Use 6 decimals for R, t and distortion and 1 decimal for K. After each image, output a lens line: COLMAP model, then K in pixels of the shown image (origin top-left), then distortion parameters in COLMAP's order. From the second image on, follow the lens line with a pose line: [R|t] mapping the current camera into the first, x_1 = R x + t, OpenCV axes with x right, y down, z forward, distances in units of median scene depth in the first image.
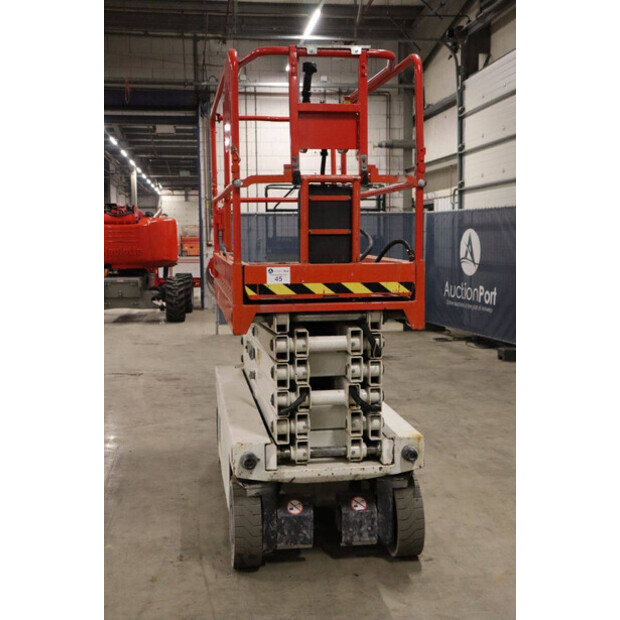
lens RADIAL K [[878.1, 0, 310.0], [0, 878.1, 310.0], [0, 0, 1]] dist [0.043185, 0.066750]
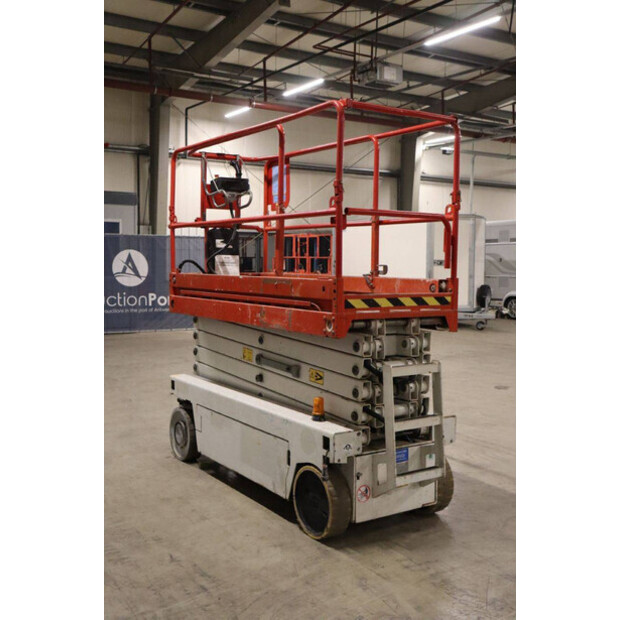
lens RADIAL K [[698.1, 0, 310.0], [0, 698.1, 310.0], [0, 0, 1]] dist [-0.063304, -0.031535]
pose [[-0.905799, 0.026800, -0.422860, 0.445700], [-0.046085, 0.985845, 0.161199, -0.207712], [0.421194, 0.165501, -0.891742, 2.279633]]
